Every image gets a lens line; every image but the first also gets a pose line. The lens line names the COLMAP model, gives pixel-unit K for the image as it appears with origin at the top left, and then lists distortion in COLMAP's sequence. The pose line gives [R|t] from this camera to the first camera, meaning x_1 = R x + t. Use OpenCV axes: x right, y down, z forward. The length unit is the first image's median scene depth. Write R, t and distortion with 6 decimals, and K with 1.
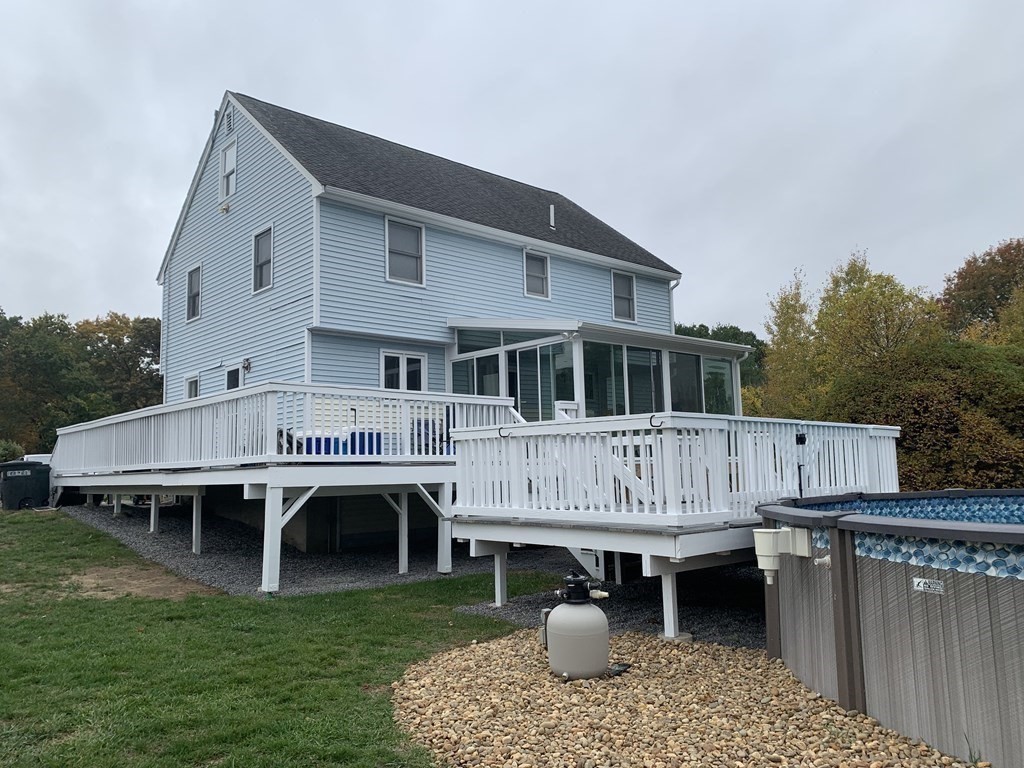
lens RADIAL K [[776.2, 0, 512.8], [0, 776.2, 388.9], [0, 0, 1]] dist [0.116261, -0.086680]
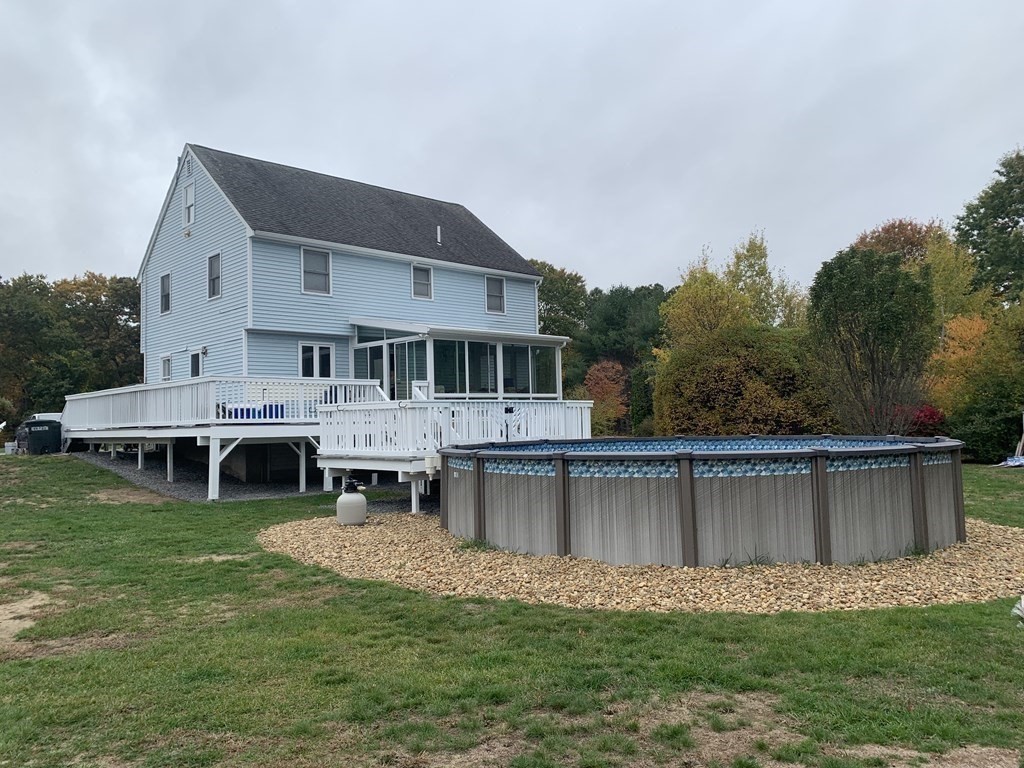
lens RADIAL K [[781.0, 0, 512.0], [0, 781.0, 384.0], [0, 0, 1]] dist [0.077722, -0.003307]
pose [[0.999775, -0.001126, 0.021169, 0.189899], [-0.000049, 0.998463, 0.055428, -0.054129], [-0.021199, -0.055416, 0.998238, -0.443305]]
